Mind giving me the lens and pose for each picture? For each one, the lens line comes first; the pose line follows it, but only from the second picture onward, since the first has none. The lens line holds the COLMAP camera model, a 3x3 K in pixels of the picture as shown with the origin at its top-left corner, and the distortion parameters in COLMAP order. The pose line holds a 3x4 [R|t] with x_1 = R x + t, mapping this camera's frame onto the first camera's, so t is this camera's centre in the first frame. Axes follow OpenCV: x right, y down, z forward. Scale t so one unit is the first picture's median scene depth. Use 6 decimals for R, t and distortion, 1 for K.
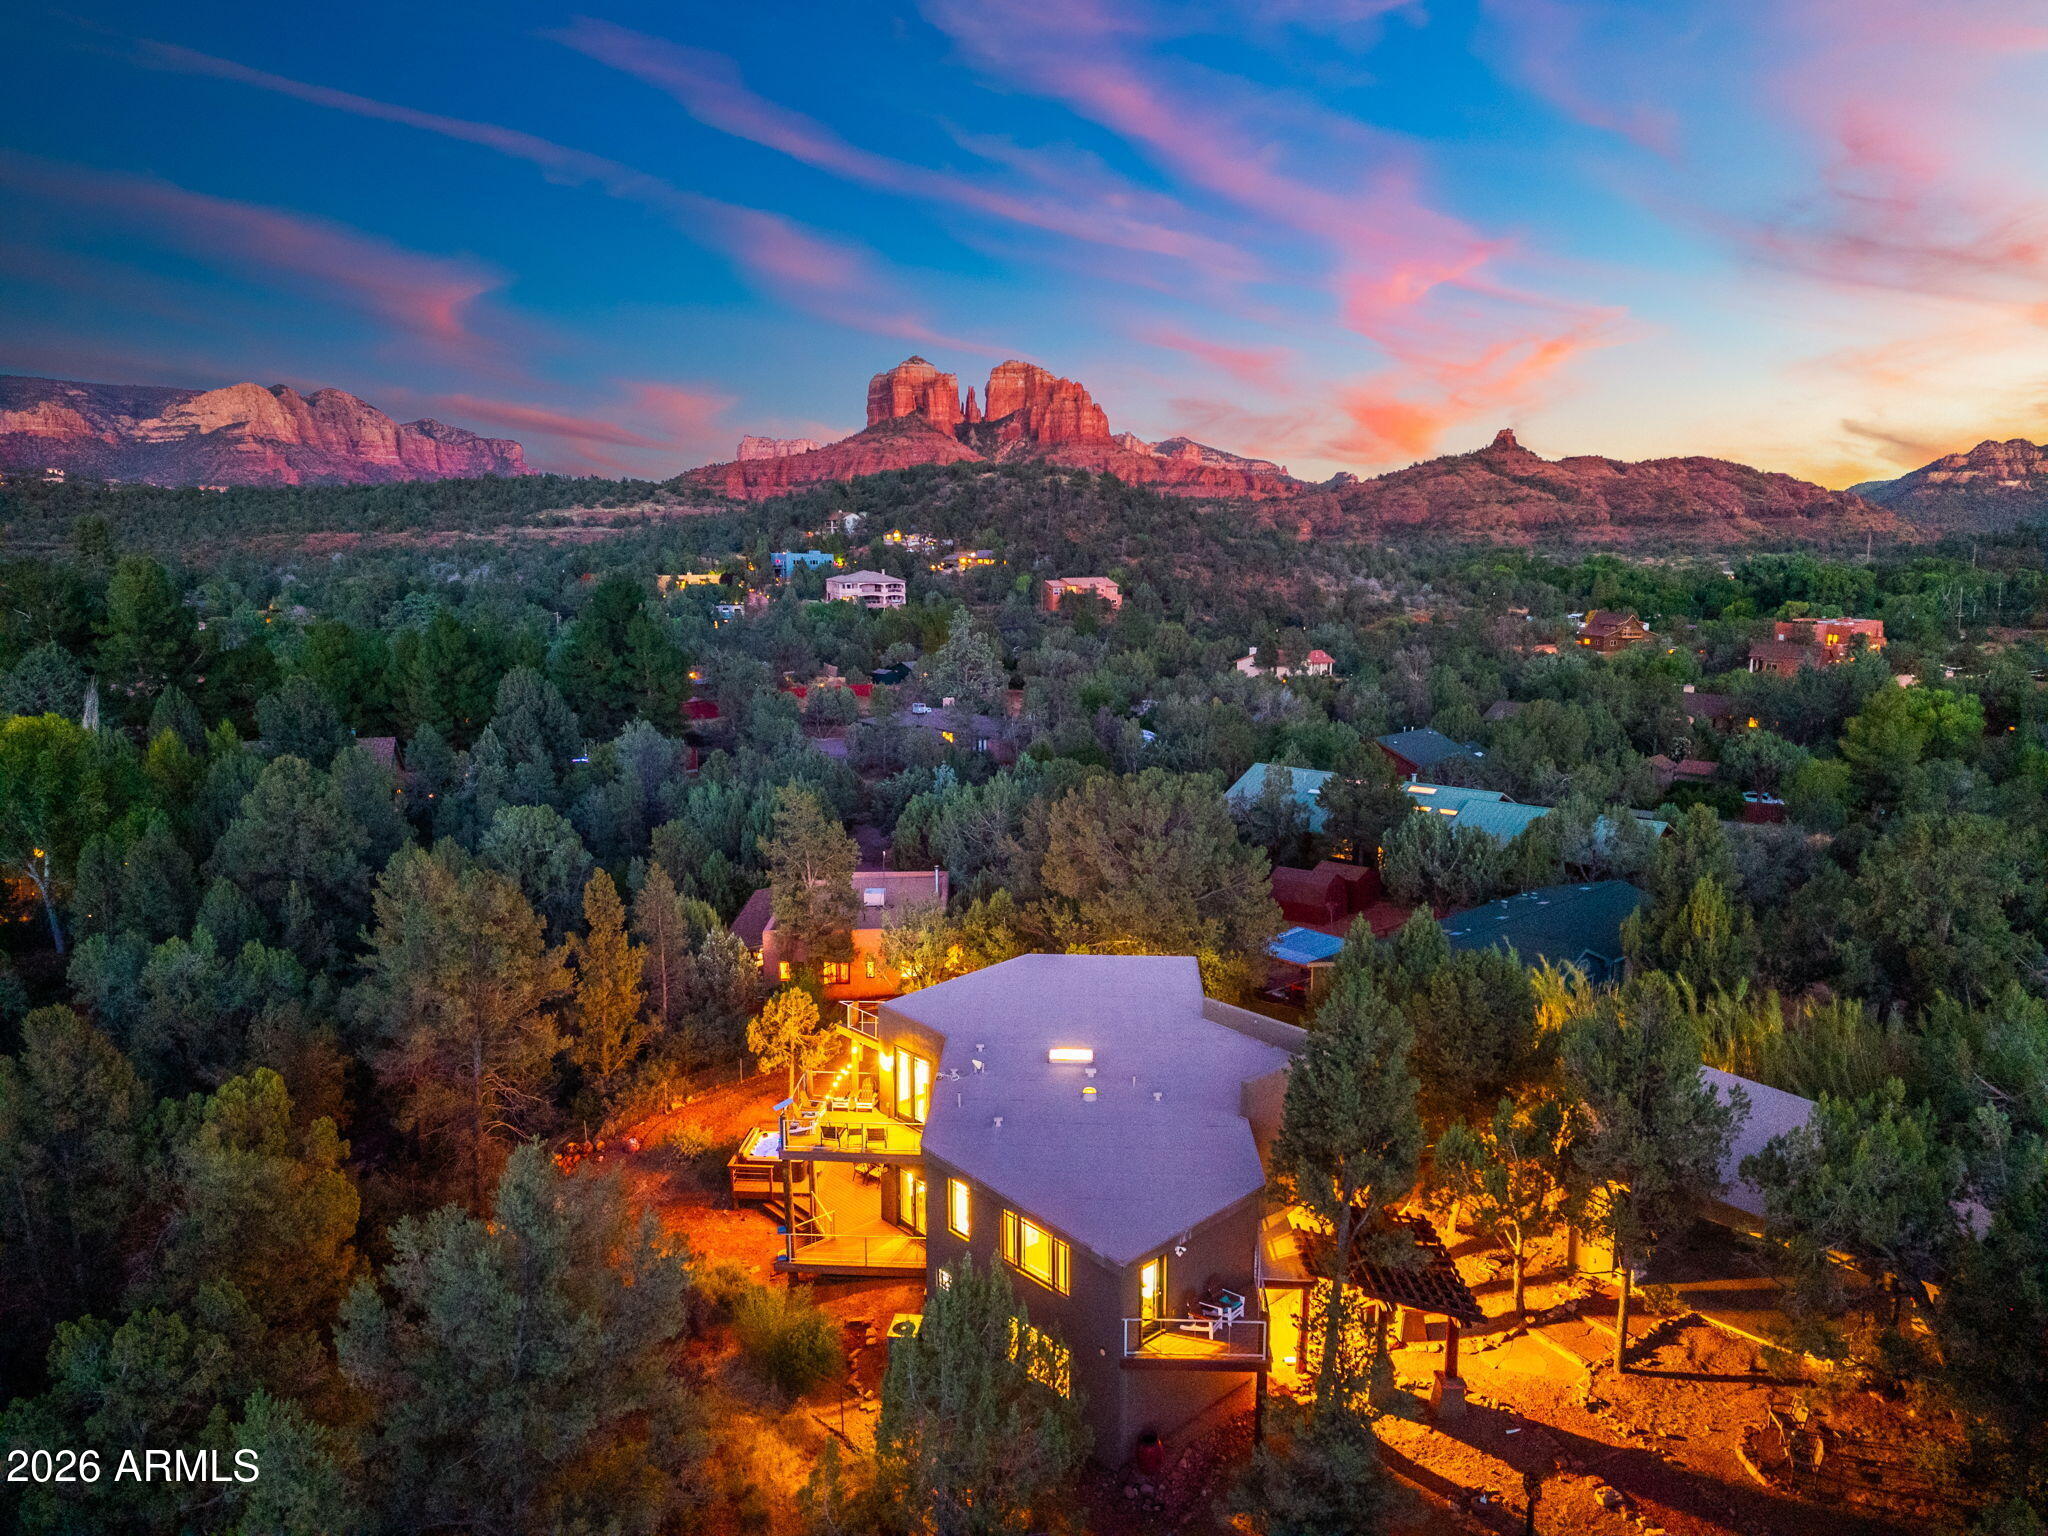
lens RADIAL K [[1364.3, 0, 1024.0], [0, 1364.3, 768.0], [0, 0, 1]] dist [0.024476, -0.027804]
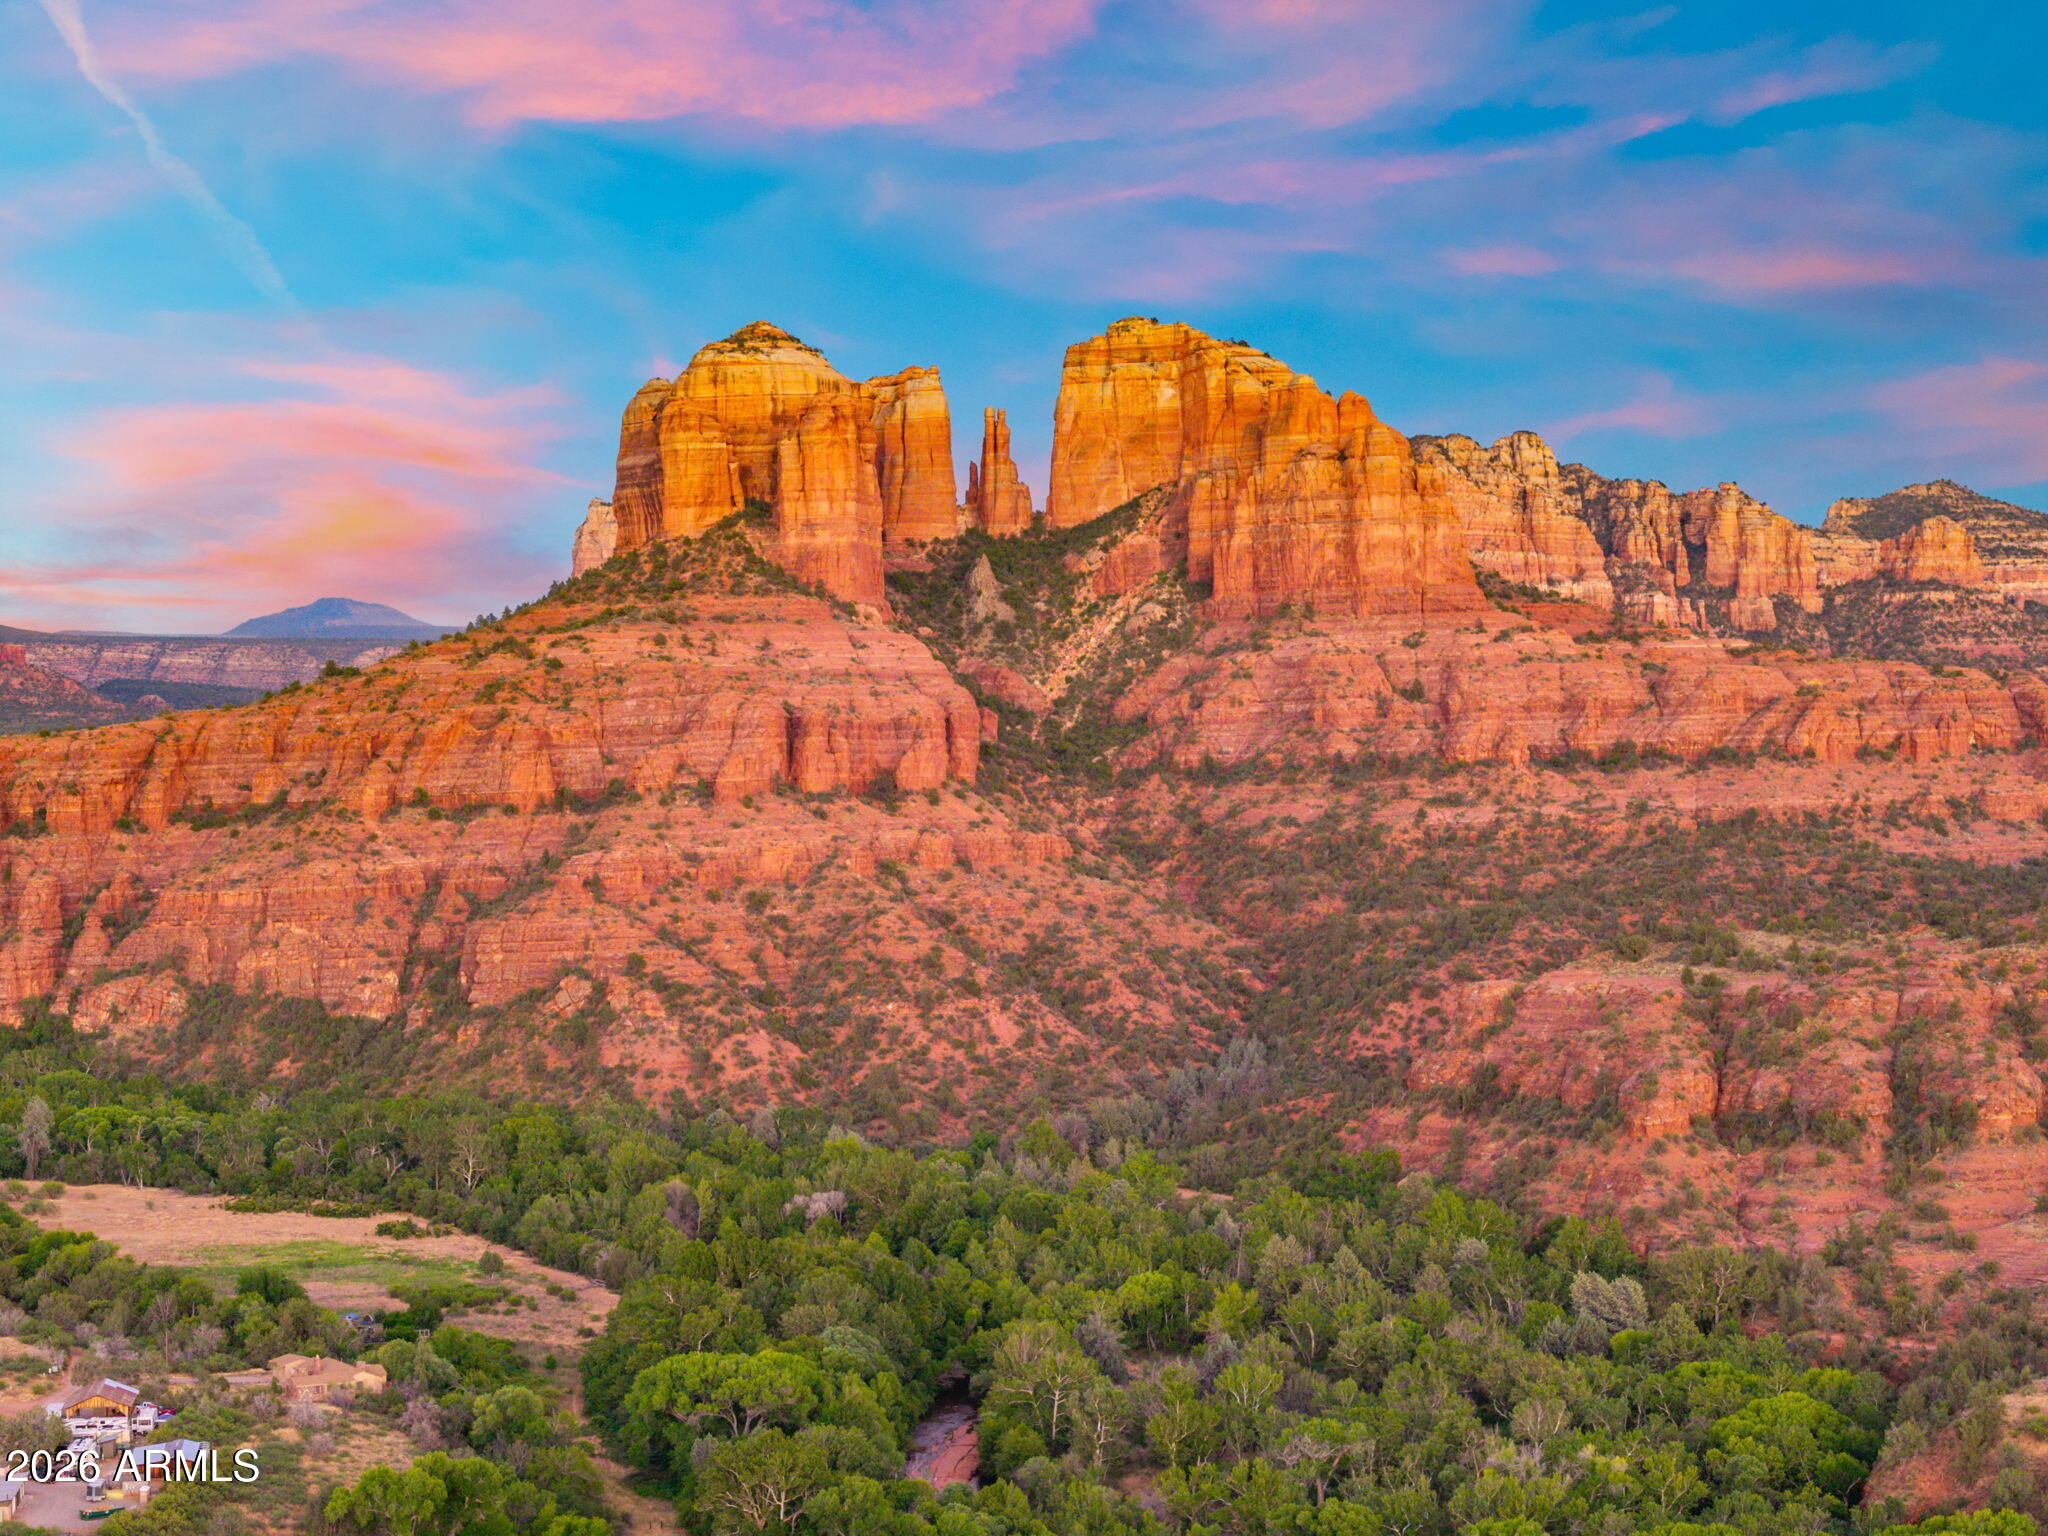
lens RADIAL K [[4134.8, 0, 1024.0], [0, 4134.8, 768.0], [0, 0, 1]] dist [-0.086253, -0.308652]
pose [[0.990854, -0.012179, -0.134386, 0.273983], [-0.009272, 0.987420, -0.157848, -0.243561], [0.134618, 0.157651, 0.978276, 0.606222]]
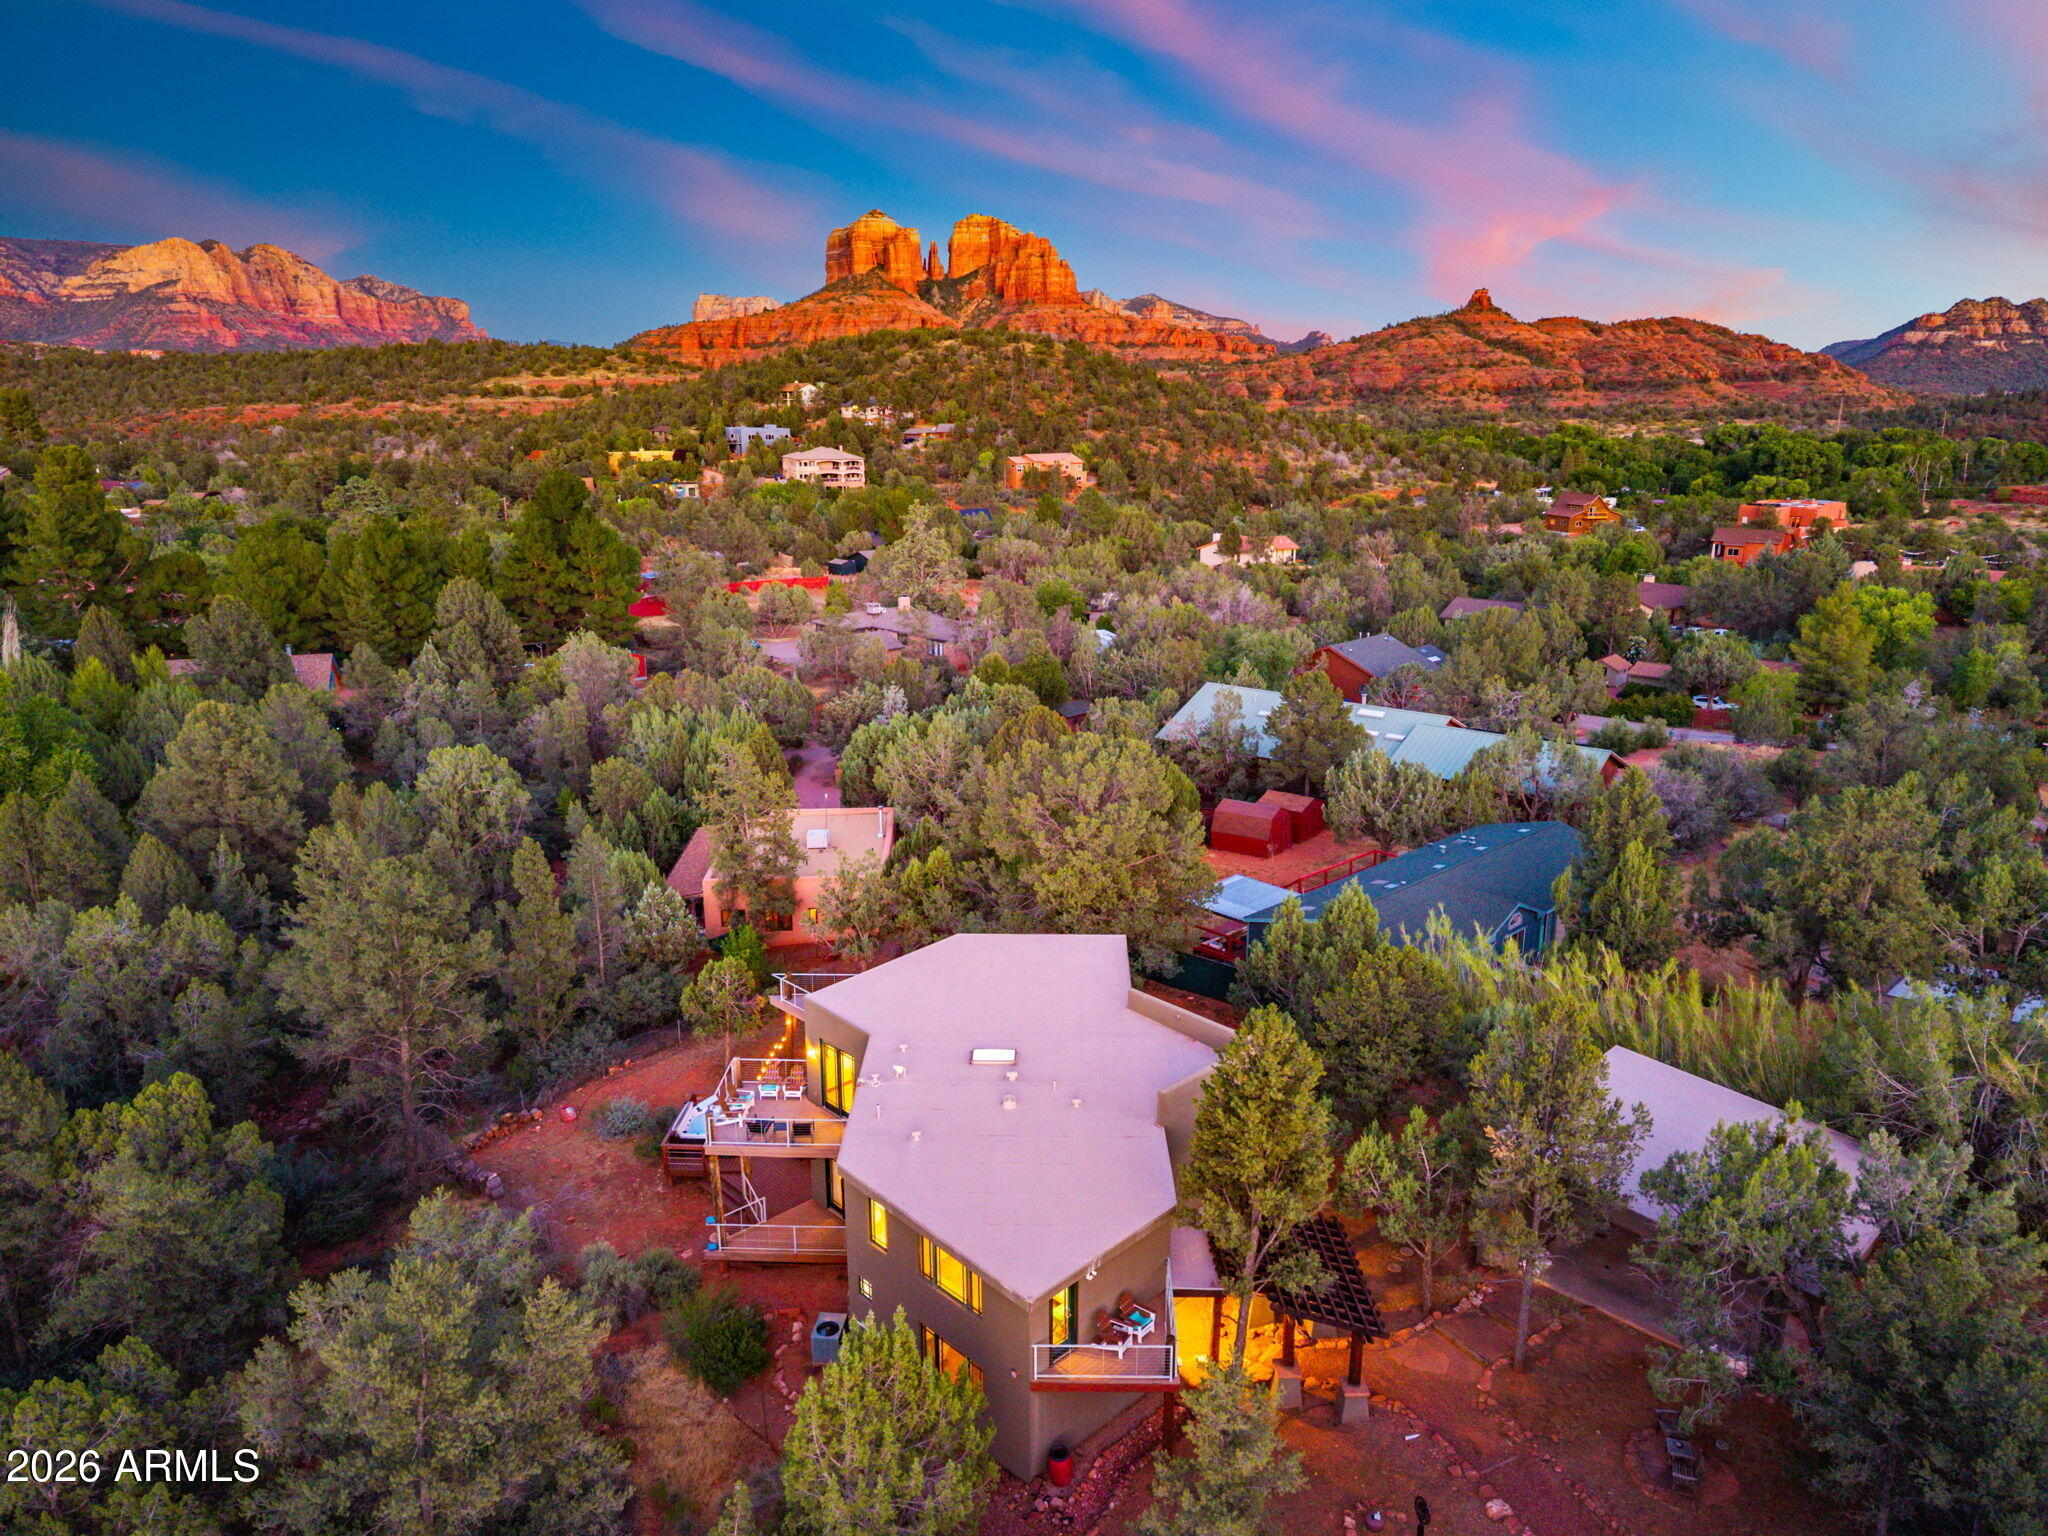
lens RADIAL K [[1370.7, 0, 1024.0], [0, 1370.7, 768.0], [0, 0, 1]] dist [0.003761, -0.002454]
pose [[0.999722, -0.008203, 0.022113, 0.002185], [0.006053, 0.995401, 0.095600, -0.005755], [-0.022796, -0.095440, 0.995174, 0.001235]]
